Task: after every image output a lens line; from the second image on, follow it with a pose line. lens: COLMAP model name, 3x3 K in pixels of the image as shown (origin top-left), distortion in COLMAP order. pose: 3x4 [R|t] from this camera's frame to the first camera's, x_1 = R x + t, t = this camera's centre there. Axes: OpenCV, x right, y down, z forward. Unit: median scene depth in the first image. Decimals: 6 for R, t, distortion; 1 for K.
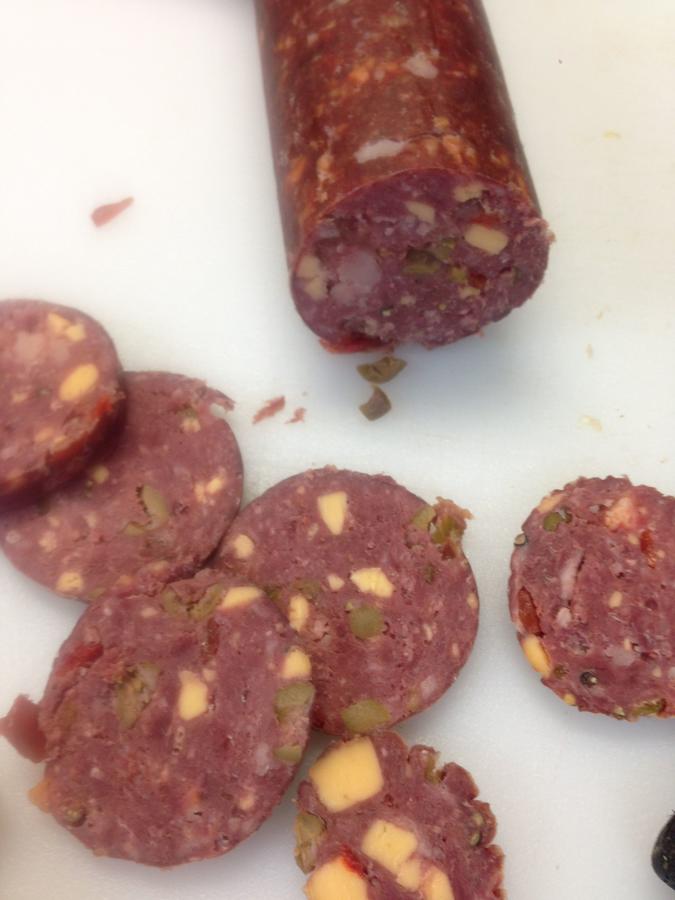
lens RADIAL K [[844.3, 0, 340.3], [0, 844.3, 445.3], [0, 0, 1]] dist [0.084304, -0.170488]
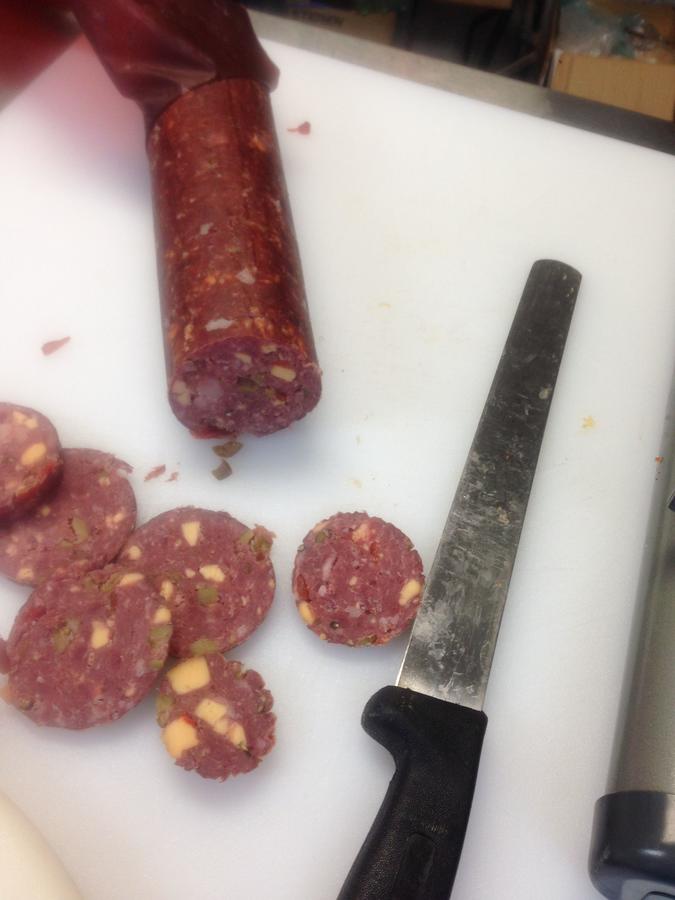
lens RADIAL K [[844.3, 0, 340.3], [0, 844.3, 445.3], [0, 0, 1]] dist [0.084304, -0.170488]
pose [[0.995242, 0.013182, 0.096543, 0.125221], [-0.001921, 0.993269, -0.115811, 0.104695], [-0.097420, 0.115074, 0.988568, -0.715392]]
